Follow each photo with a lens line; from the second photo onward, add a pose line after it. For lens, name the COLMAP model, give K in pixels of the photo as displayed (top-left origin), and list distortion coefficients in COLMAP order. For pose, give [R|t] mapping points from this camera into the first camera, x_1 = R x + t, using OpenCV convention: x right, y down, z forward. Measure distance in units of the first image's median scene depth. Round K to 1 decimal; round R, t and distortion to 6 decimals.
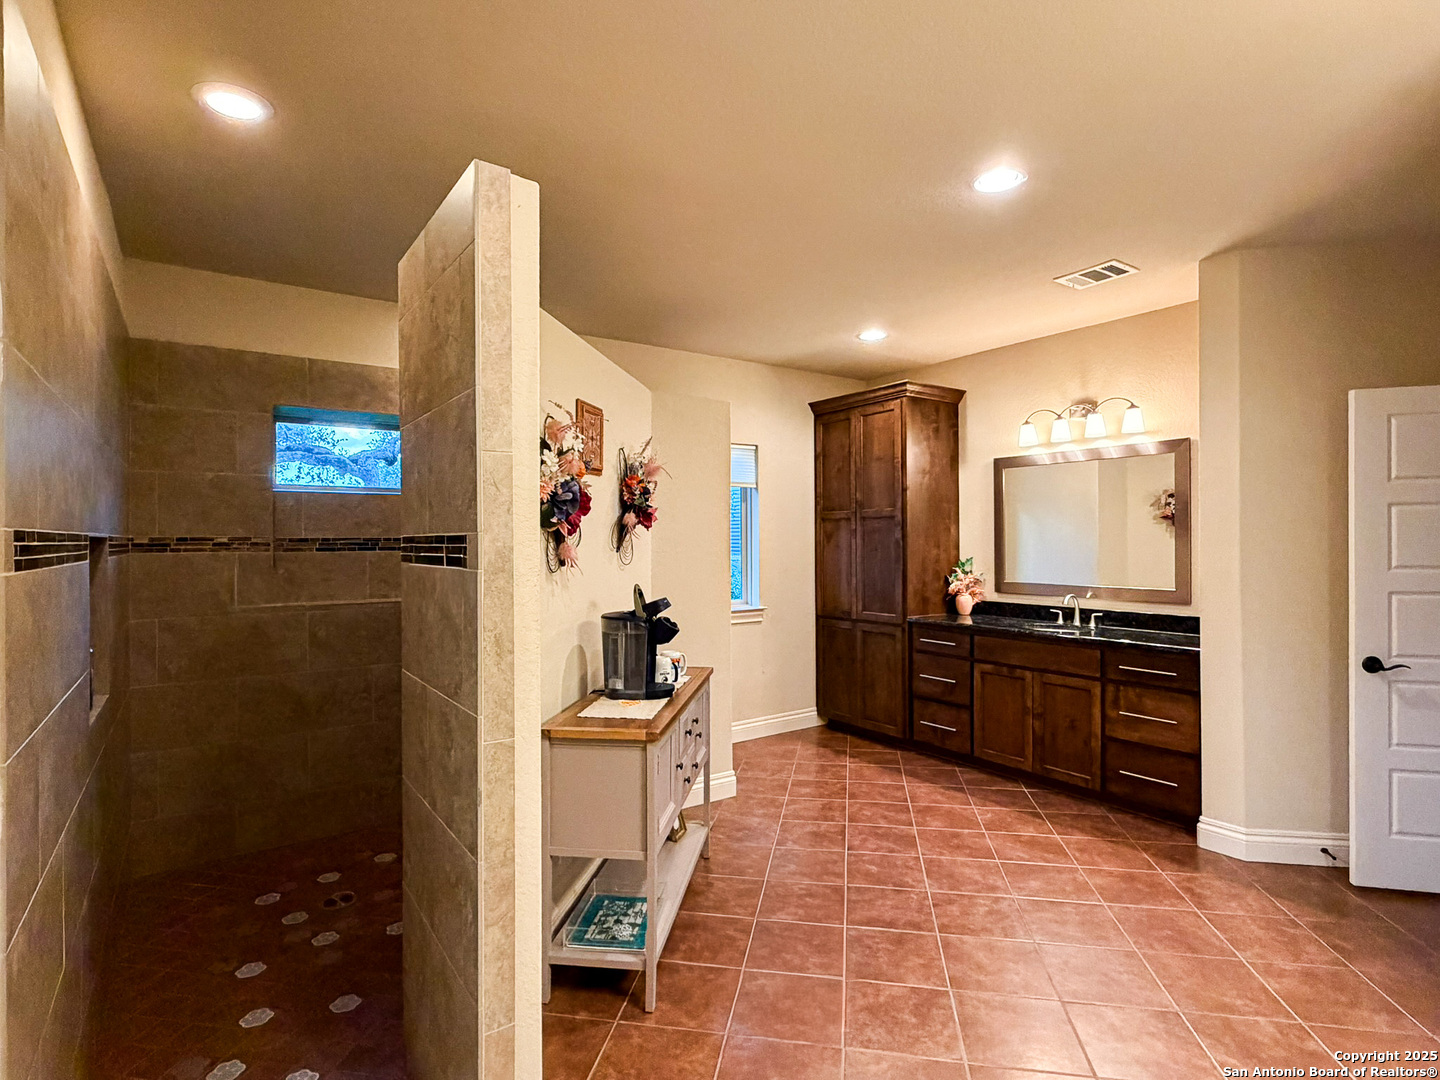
lens RADIAL K [[740.6, 0, 720.3], [0, 740.6, 532.0], [0, 0, 1]] dist [0.001776, 0.001658]
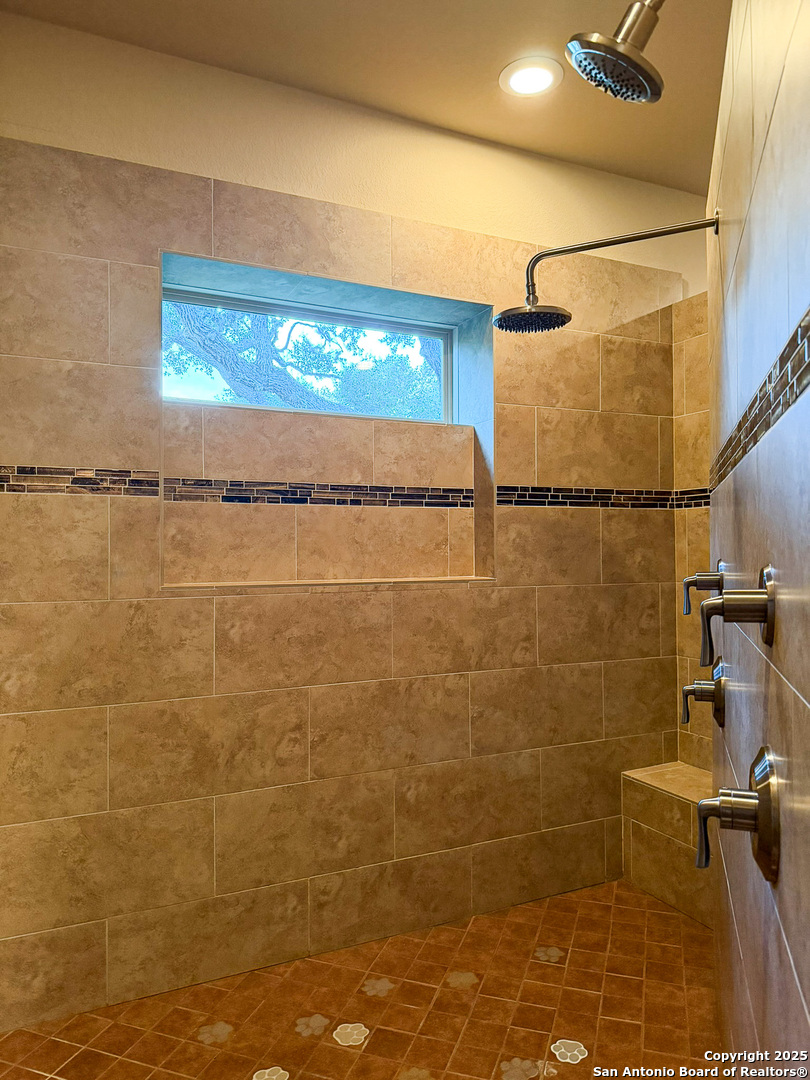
lens RADIAL K [[768.7, 0, 407.6], [0, 768.7, 544.2], [0, 0, 1]] dist [0.036455, -0.012149]
pose [[0.986033, -0.010747, -0.166201, -0.291207], [0.007607, 0.999781, -0.019515, 0.077230], [0.166374, 0.017978, 0.985899, 0.397828]]
